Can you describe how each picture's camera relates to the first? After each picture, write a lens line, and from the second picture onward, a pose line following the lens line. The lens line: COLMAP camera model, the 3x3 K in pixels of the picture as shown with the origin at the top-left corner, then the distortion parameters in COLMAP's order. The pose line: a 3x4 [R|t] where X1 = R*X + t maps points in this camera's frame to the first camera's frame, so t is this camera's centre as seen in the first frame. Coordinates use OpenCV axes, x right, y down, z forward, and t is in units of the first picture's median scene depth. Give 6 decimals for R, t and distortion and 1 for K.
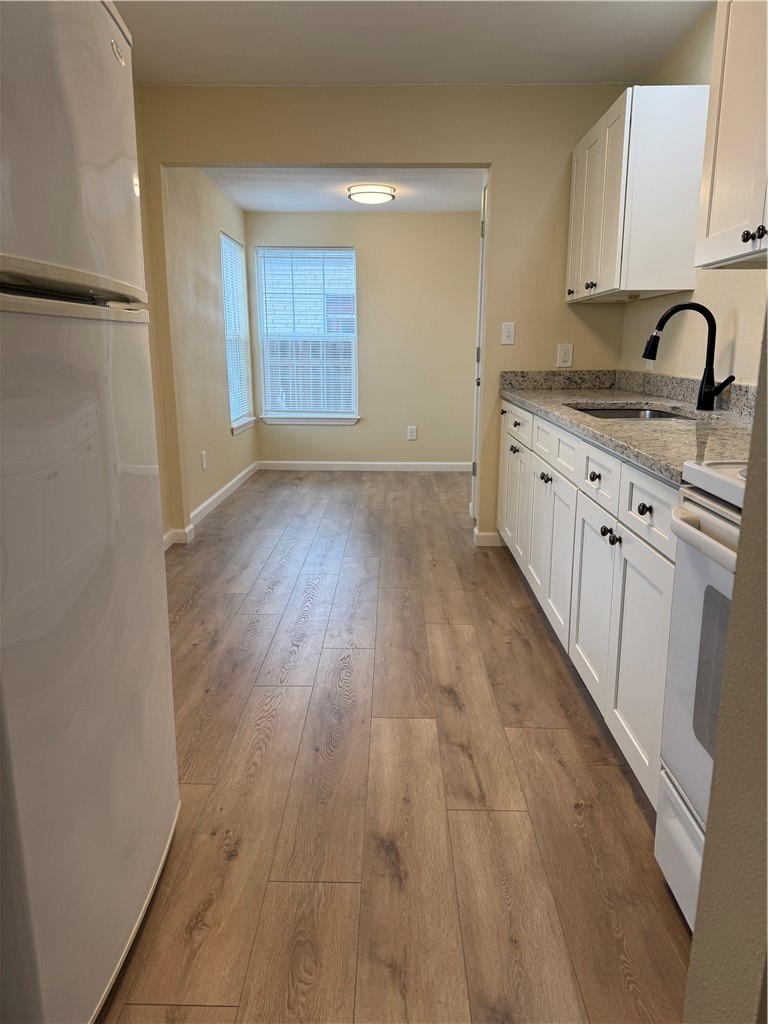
lens RADIAL K [[719.9, 0, 380.3], [0, 719.9, 505.5], [0, 0, 1]] dist [0.059667, -0.068883]
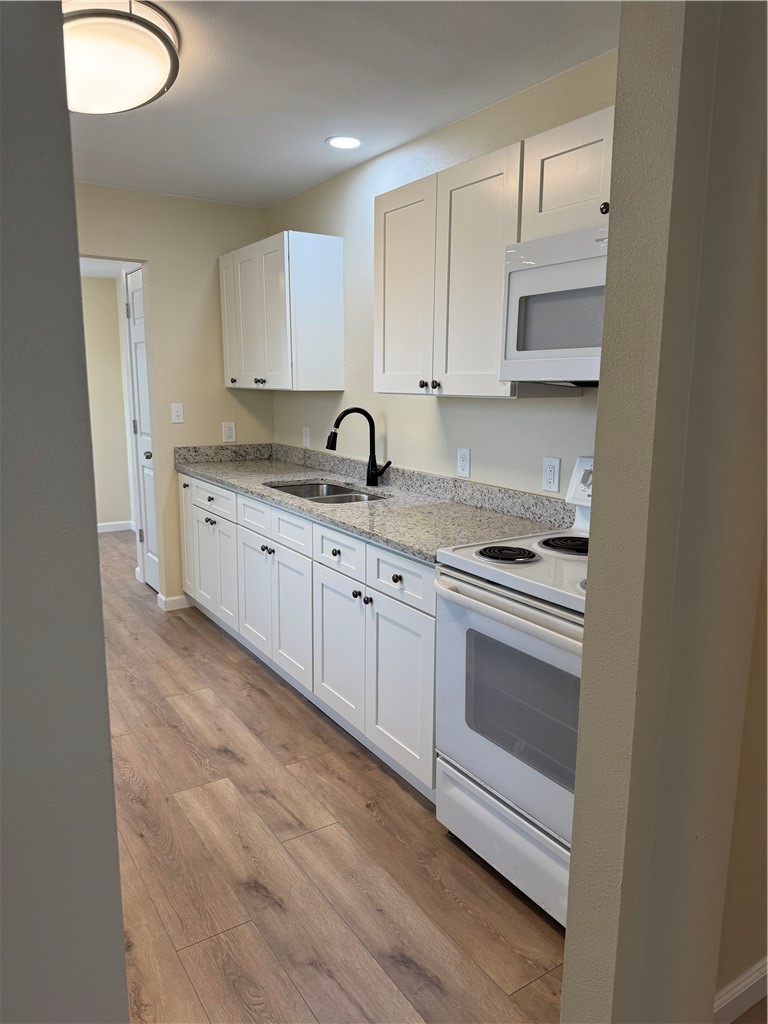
lens RADIAL K [[719.9, 0, 389.9], [0, 719.9, 500.7], [0, 0, 1]] dist [0.059667, -0.068883]
pose [[0.826767, -0.082450, 0.556469, -0.310389], [0.110726, 0.993701, -0.017276, -0.090896], [-0.551539, 0.075898, 0.830689, -0.133018]]
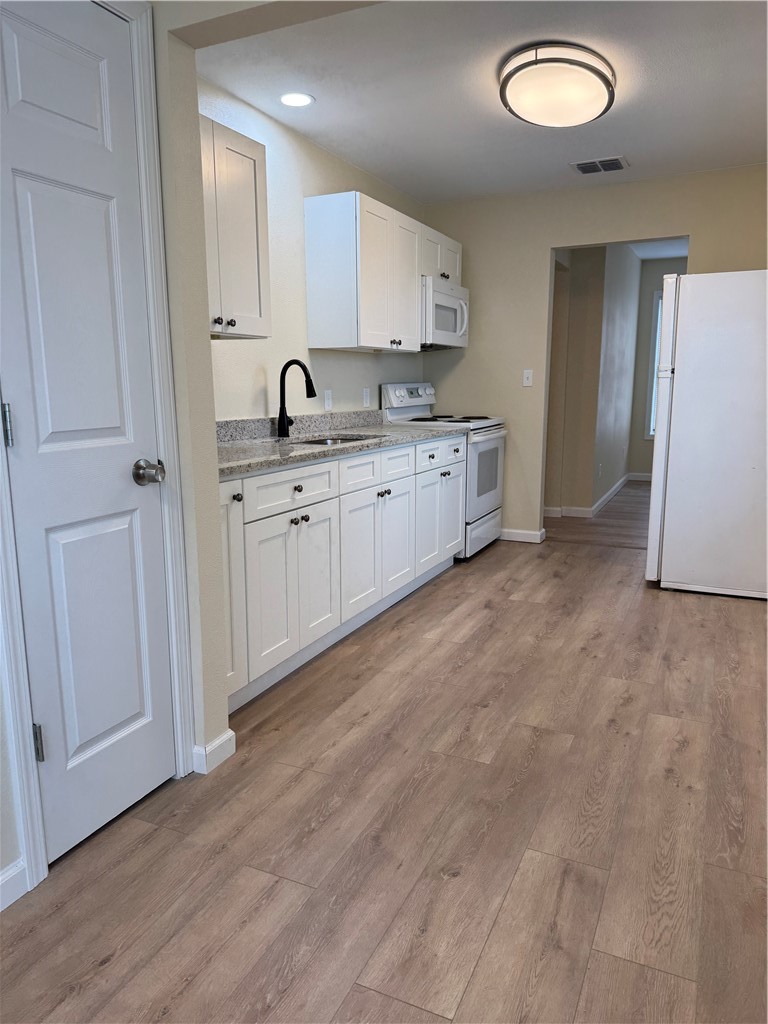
lens RADIAL K [[719.9, 0, 368.7], [0, 719.9, 511.8], [0, 0, 1]] dist [0.059667, -0.068883]
pose [[-0.906857, -0.064775, 0.416430, -0.326114], [0.100234, 0.926613, 0.362411, -0.557231], [-0.409344, 0.370396, -0.833813, 2.465016]]
